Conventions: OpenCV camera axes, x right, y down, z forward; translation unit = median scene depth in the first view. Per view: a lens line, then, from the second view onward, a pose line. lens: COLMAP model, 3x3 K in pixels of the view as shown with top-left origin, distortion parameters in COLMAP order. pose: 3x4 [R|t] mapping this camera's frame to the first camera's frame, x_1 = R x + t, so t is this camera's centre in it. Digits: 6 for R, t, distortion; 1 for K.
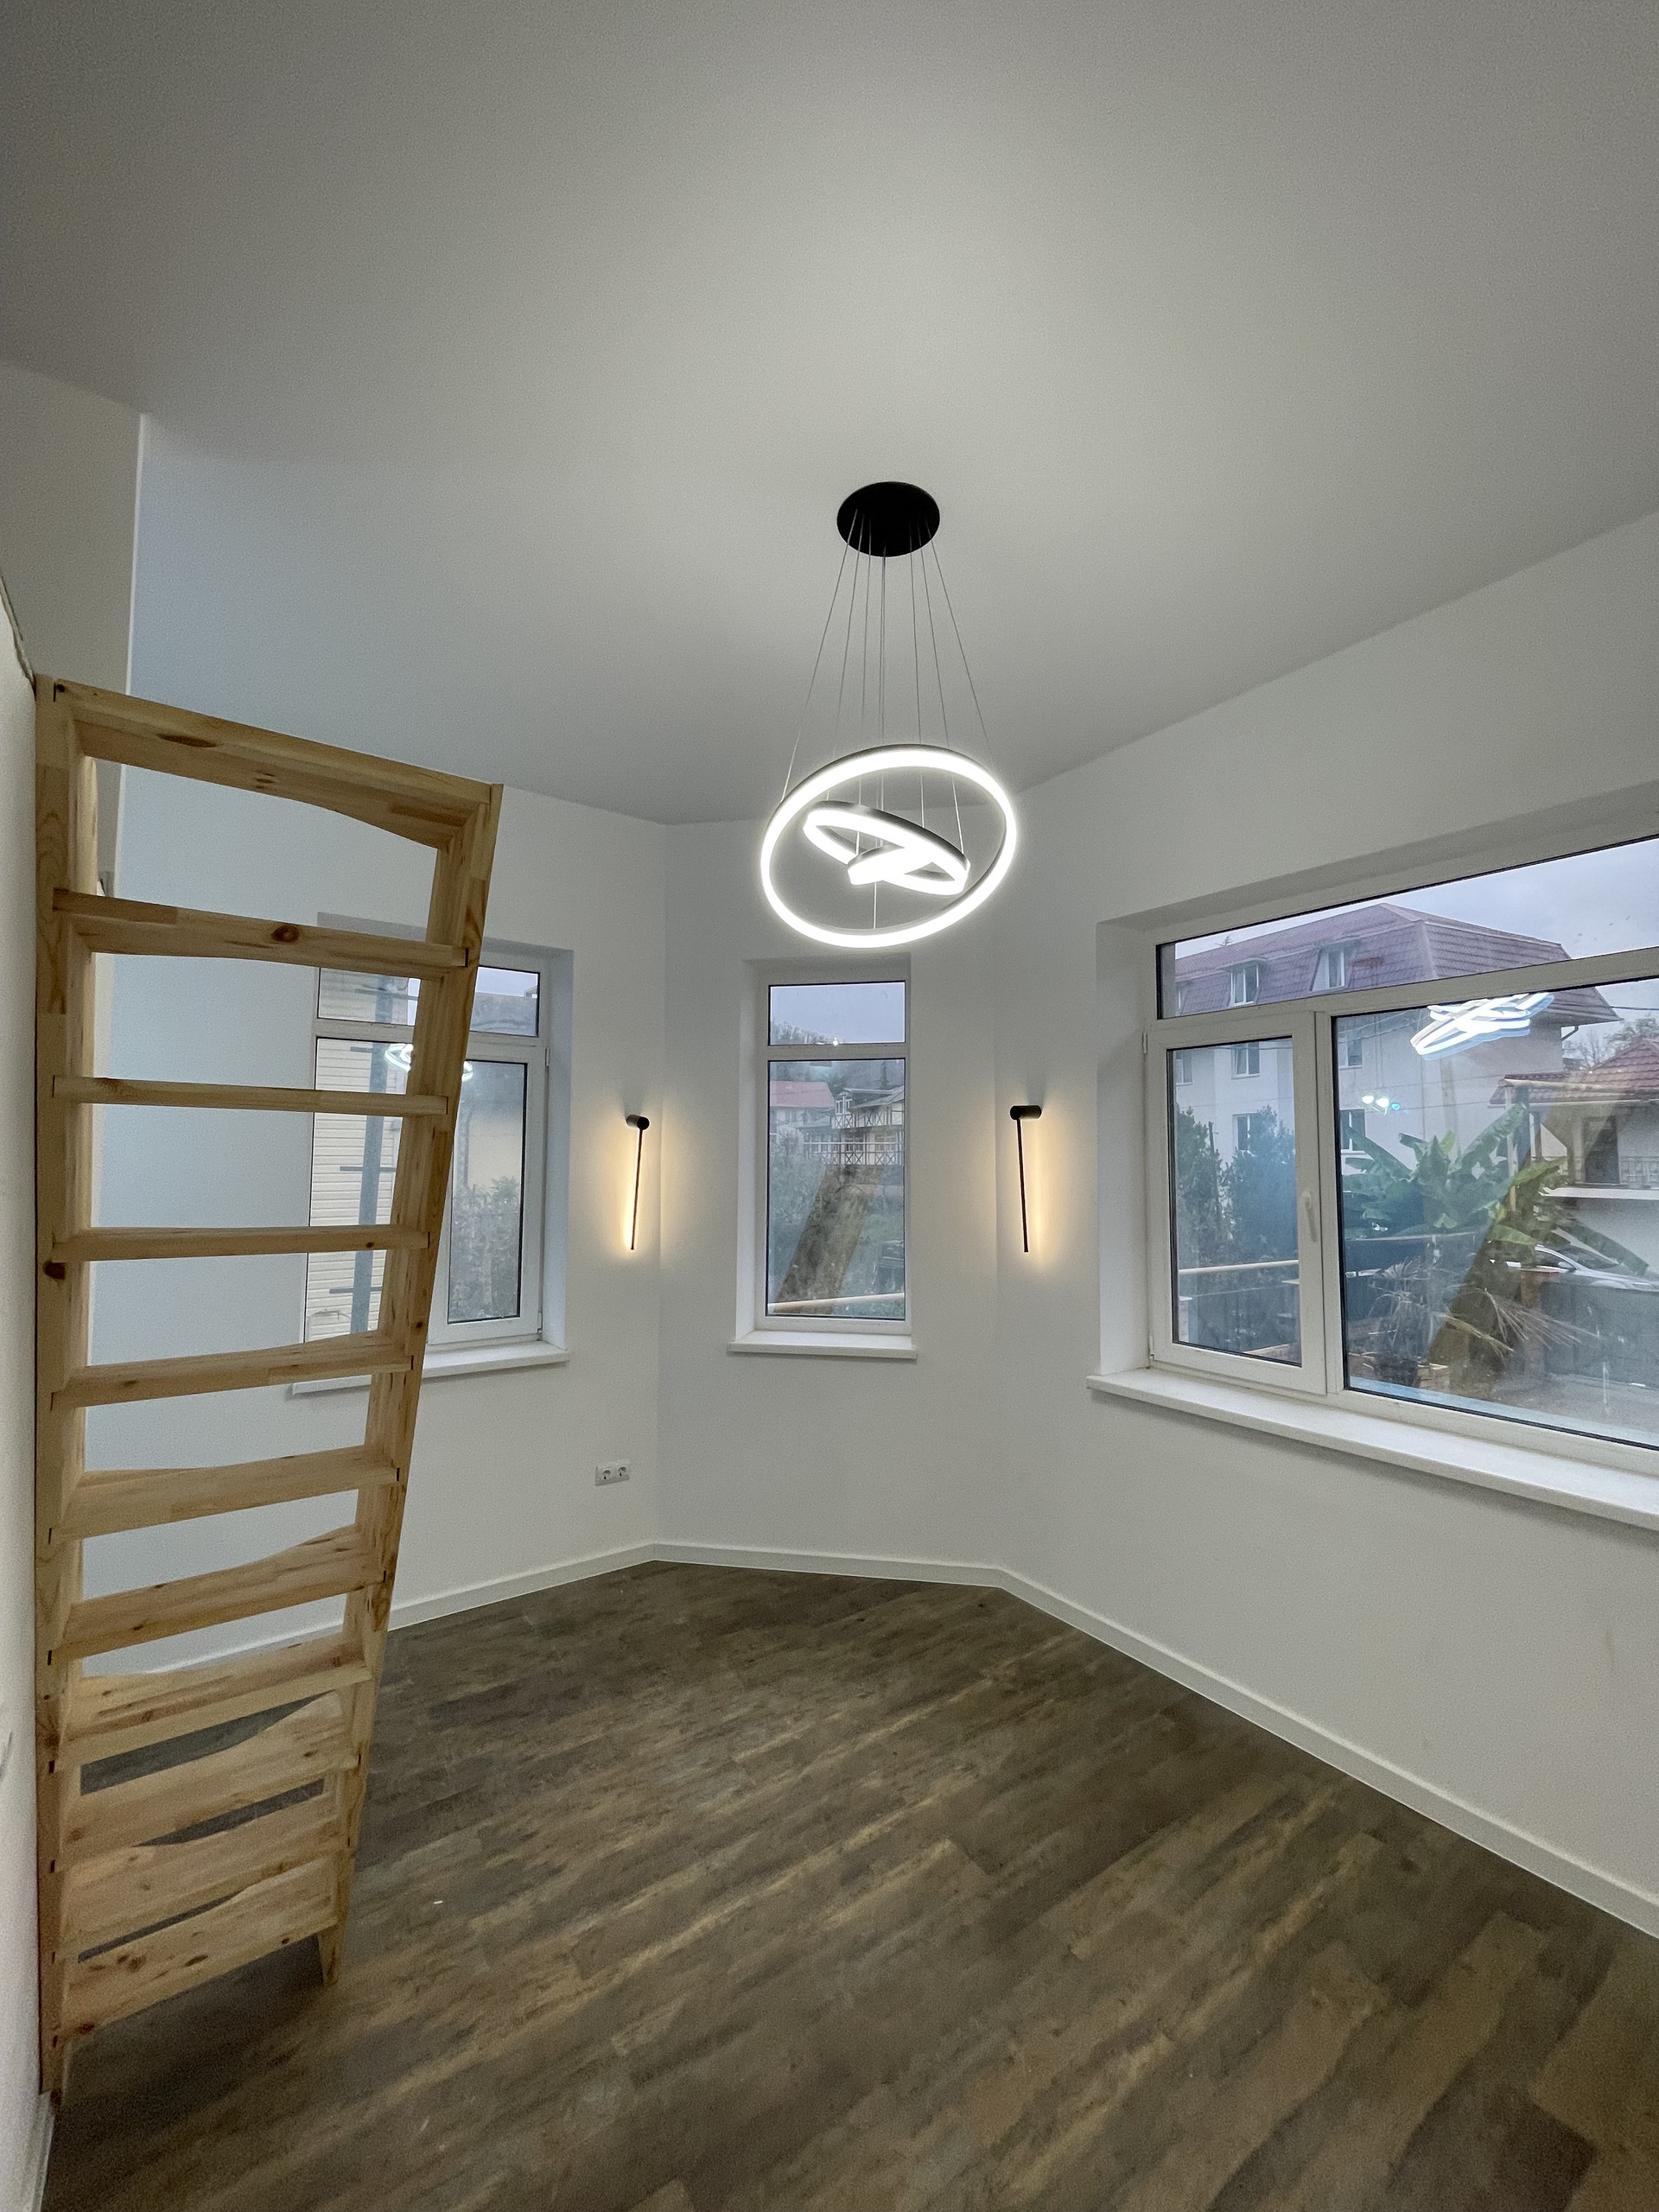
lens RADIAL K [[883.9, 0, 832.9], [0, 883.9, 1111.3], [0, 0, 1]] dist [-0.003842, -0.000470]
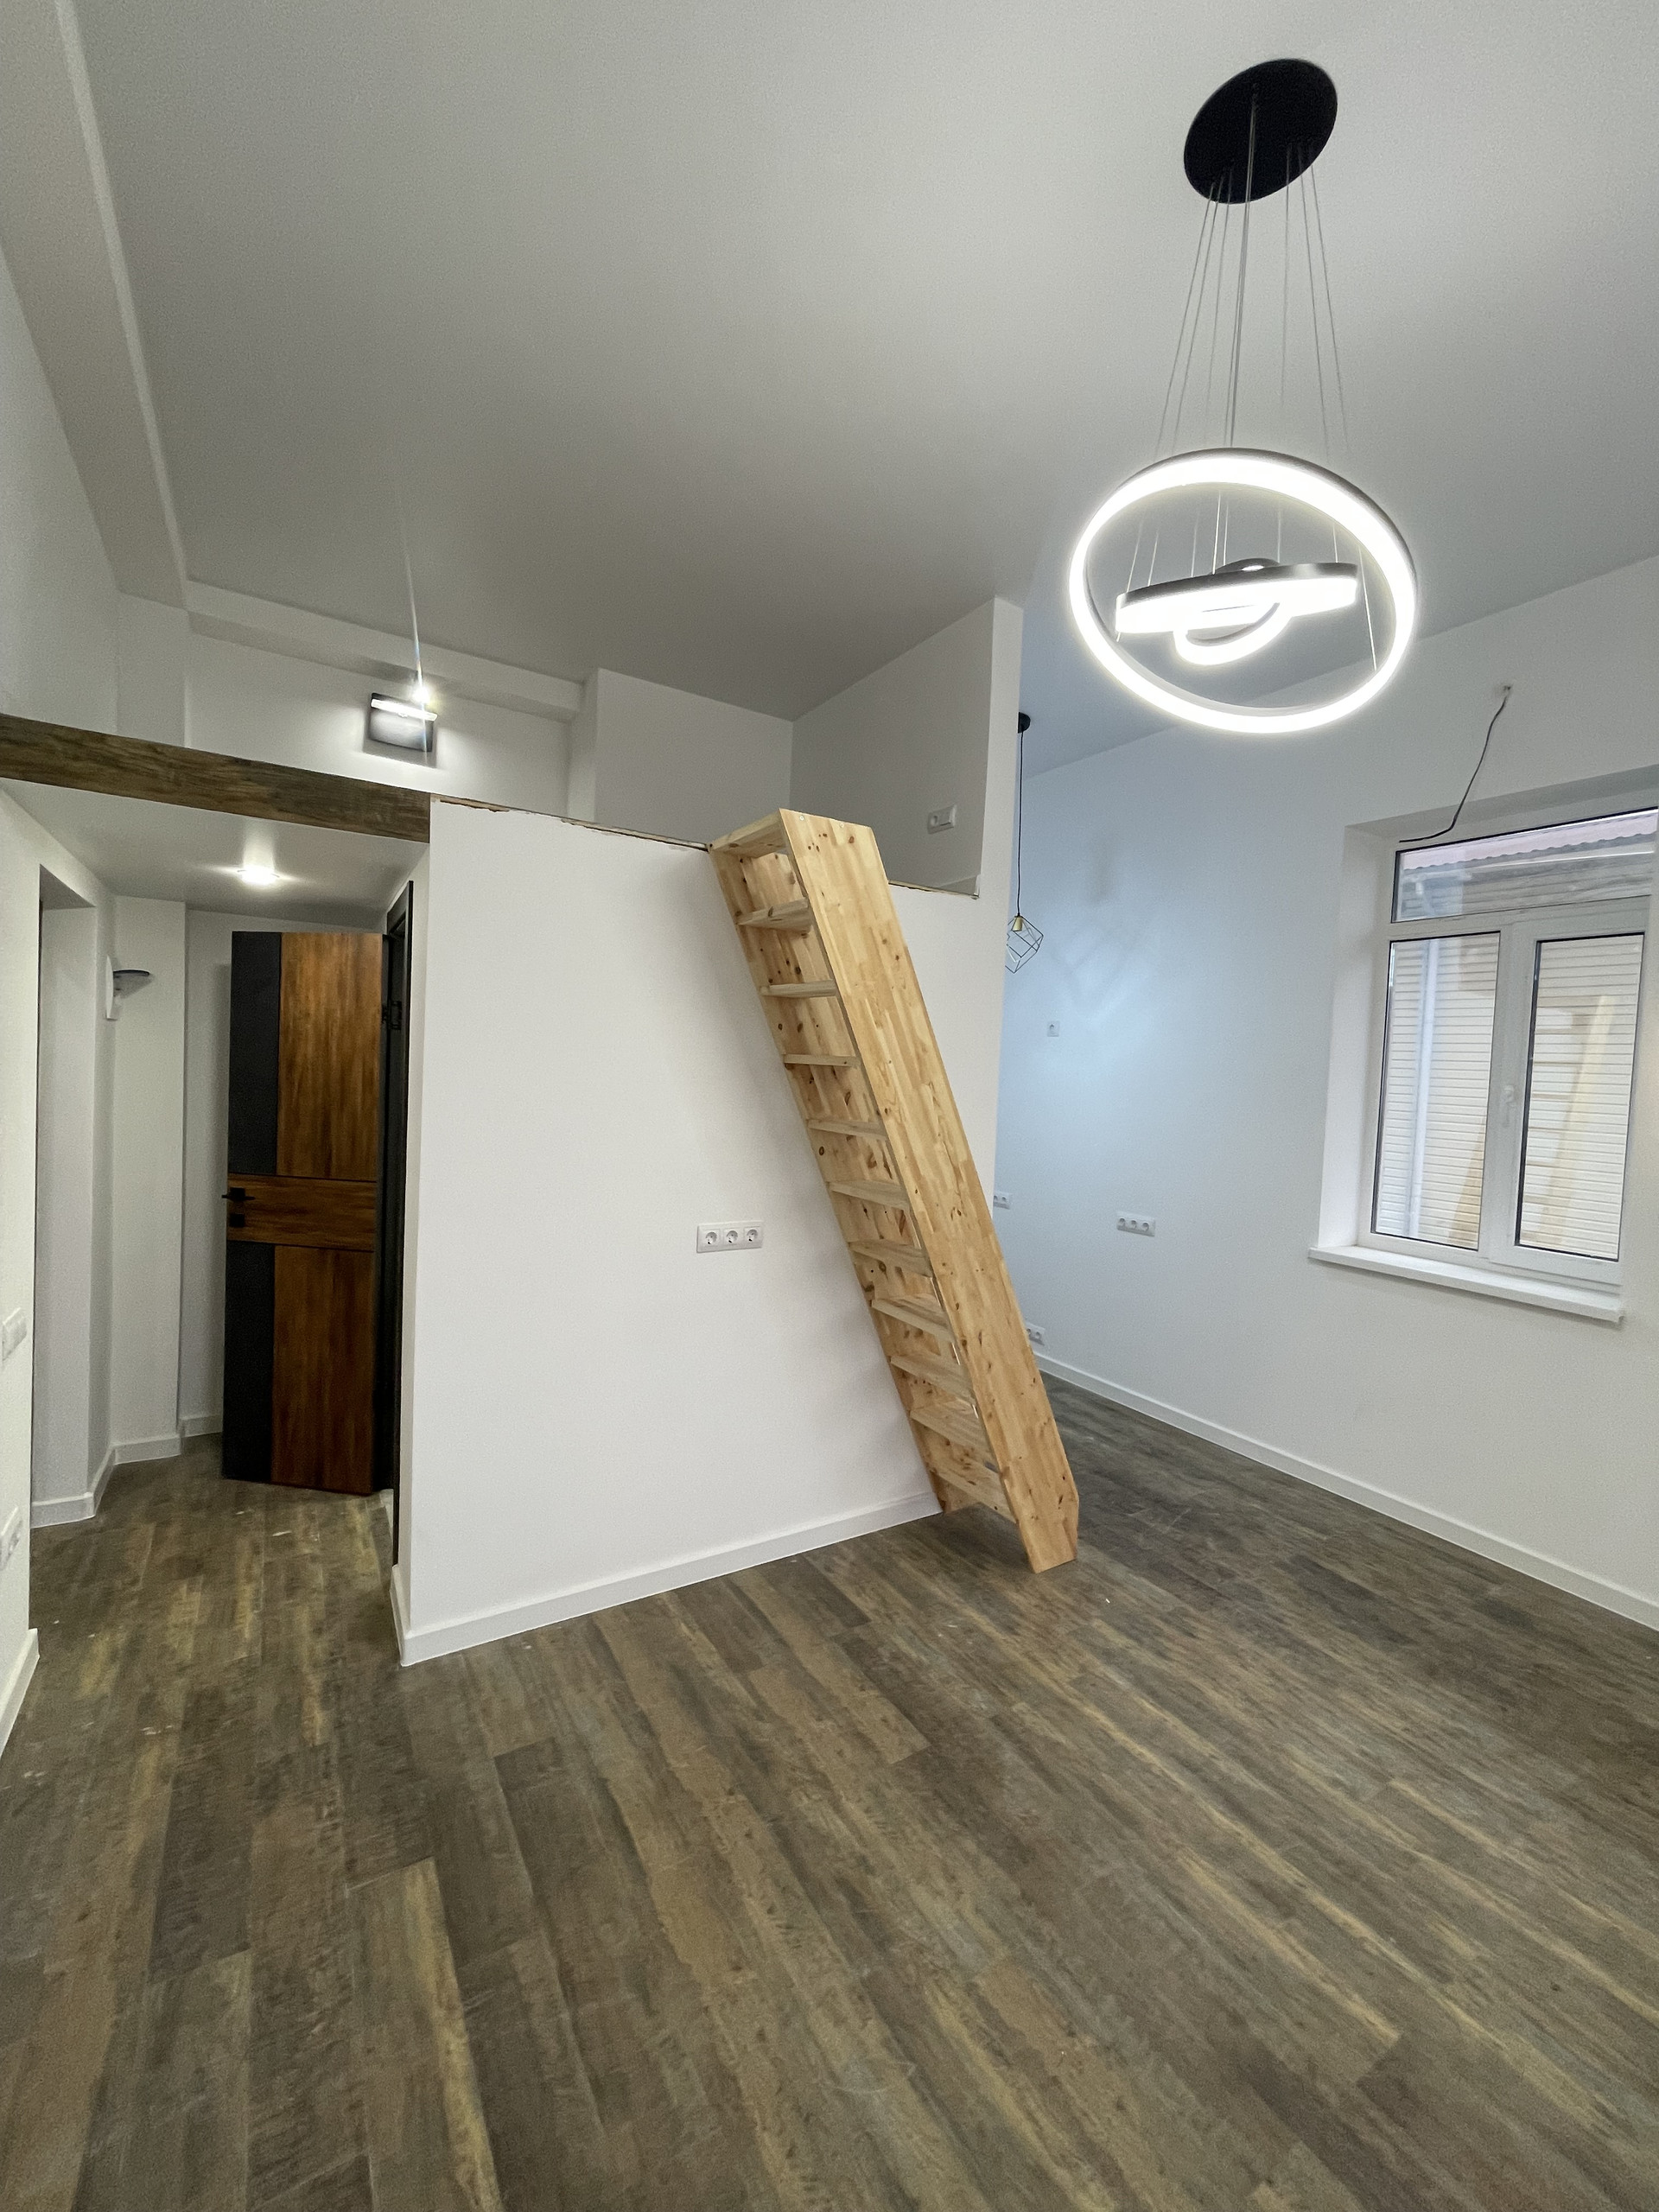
lens RADIAL K [[883.9, 0, 834.0], [0, 883.9, 1103.8], [0, 0, 1]] dist [-0.003842, -0.000470]
pose [[-0.066022, 0.028454, -0.997412, 0.821219], [0.017254, 0.999476, 0.027371, 0.109548], [0.997669, -0.015402, -0.066478, 0.654936]]
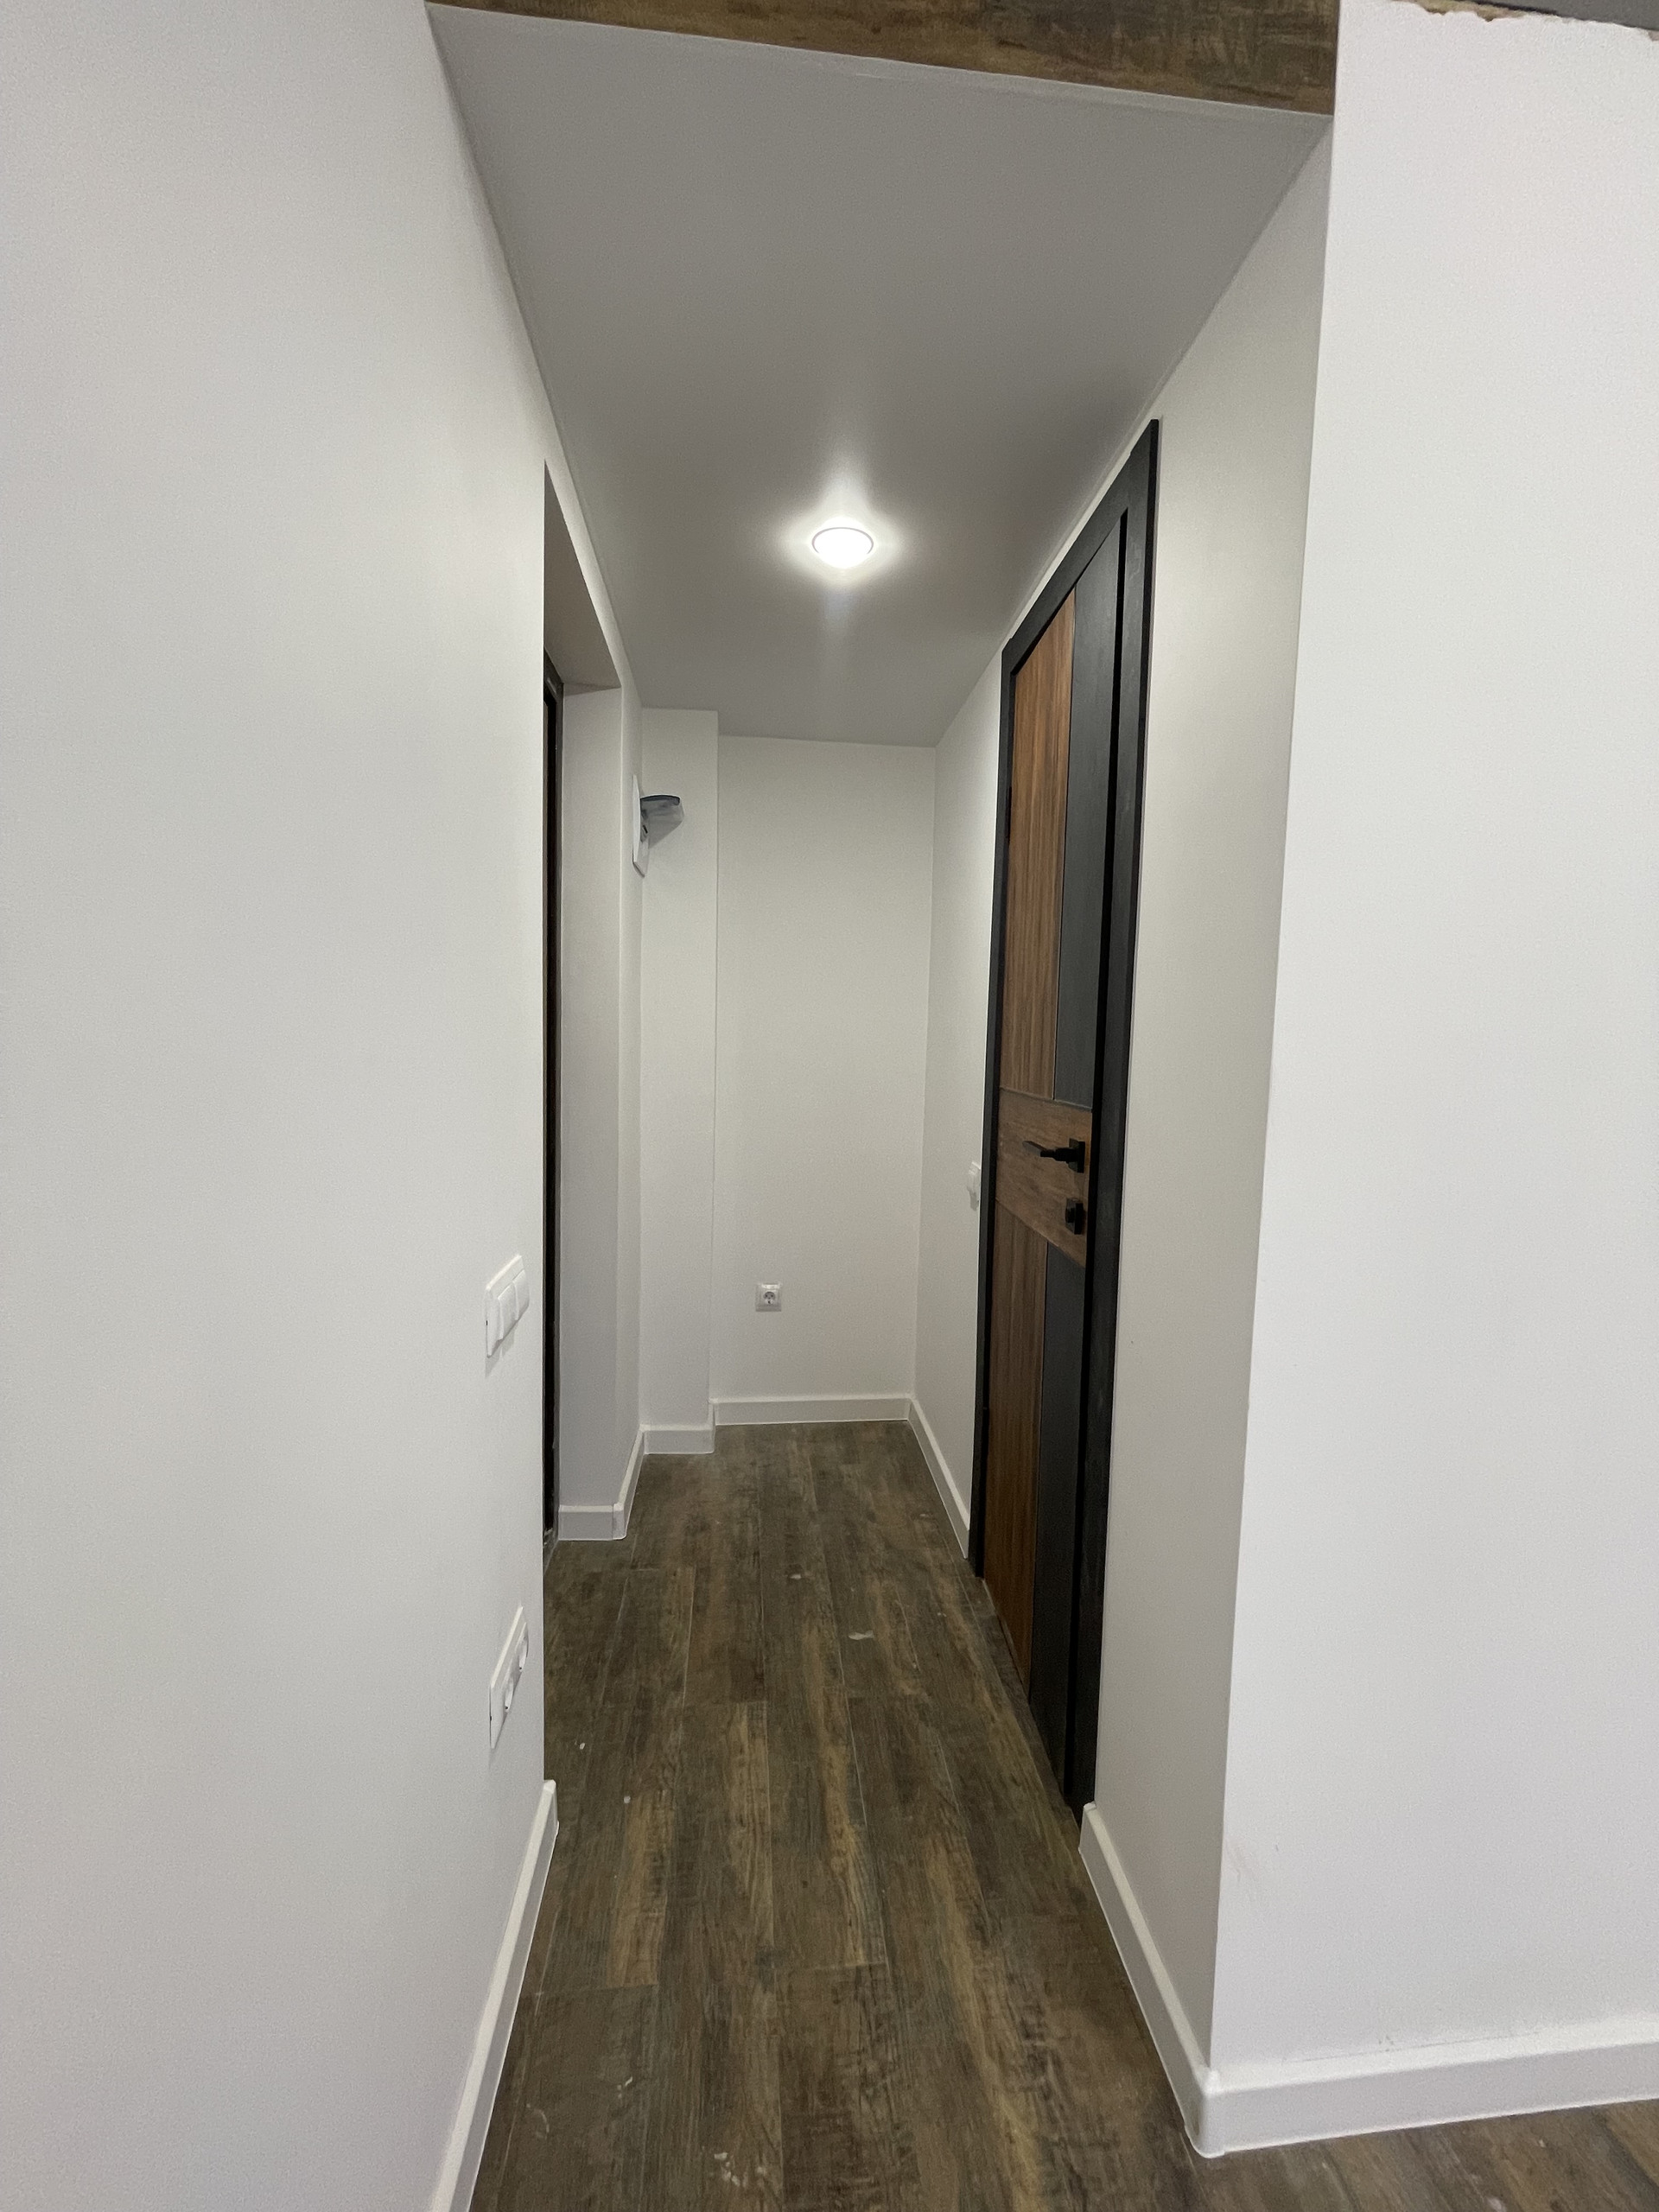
lens RADIAL K [[883.9, 0, 845.7], [0, 883.9, 1108.0], [0, 0, 1]] dist [-0.003842, -0.000470]
pose [[-0.490926, 0.053920, -0.869531, 0.282395], [0.025797, 0.998545, 0.047356, 0.236647], [0.870819, 0.000817, -0.491603, 0.126873]]
